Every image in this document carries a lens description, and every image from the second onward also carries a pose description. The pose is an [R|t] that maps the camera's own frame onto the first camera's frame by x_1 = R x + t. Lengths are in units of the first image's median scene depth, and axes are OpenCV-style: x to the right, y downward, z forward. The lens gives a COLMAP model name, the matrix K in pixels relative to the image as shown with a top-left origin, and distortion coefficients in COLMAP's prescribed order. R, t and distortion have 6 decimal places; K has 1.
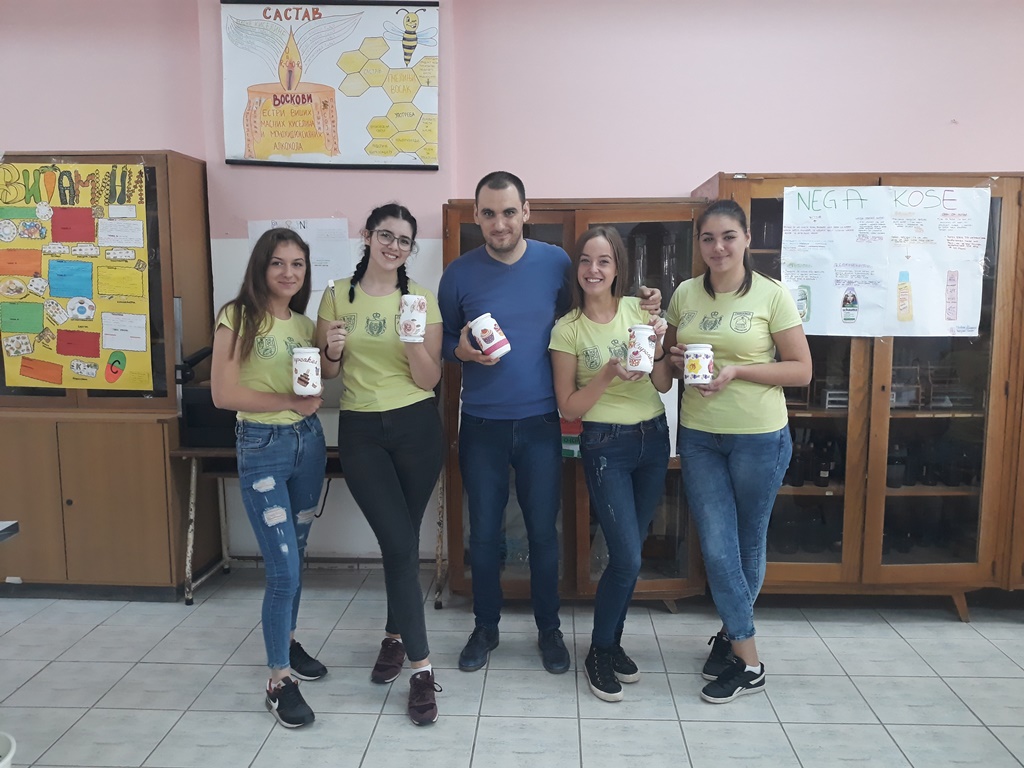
lens RADIAL K [[887.3, 0, 512.2], [0, 887.3, 384.0], [0, 0, 1]] dist [0.009310, 0.009960]
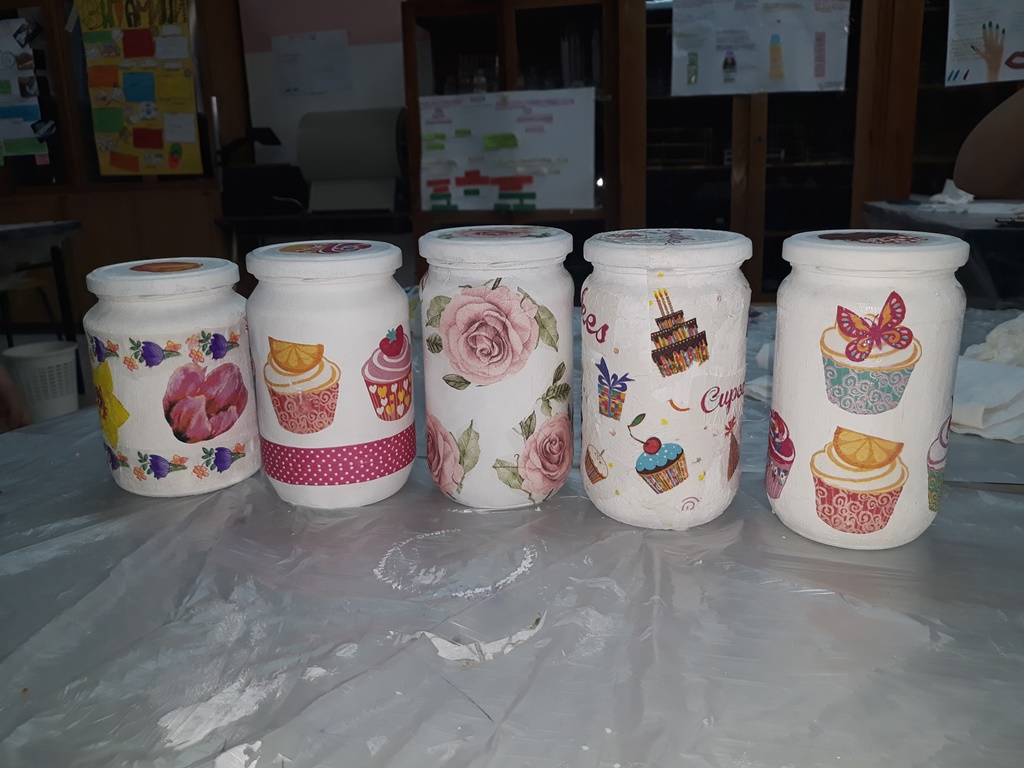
lens RADIAL K [[887.3, 0, 513.5], [0, 887.3, 383.9], [0, 0, 1]] dist [0.009310, 0.009960]
pose [[0.986504, 0.007180, -0.163579, 0.260607], [0.010609, 0.994136, 0.107617, 0.179926], [0.163393, -0.107900, 0.980643, -0.233602]]
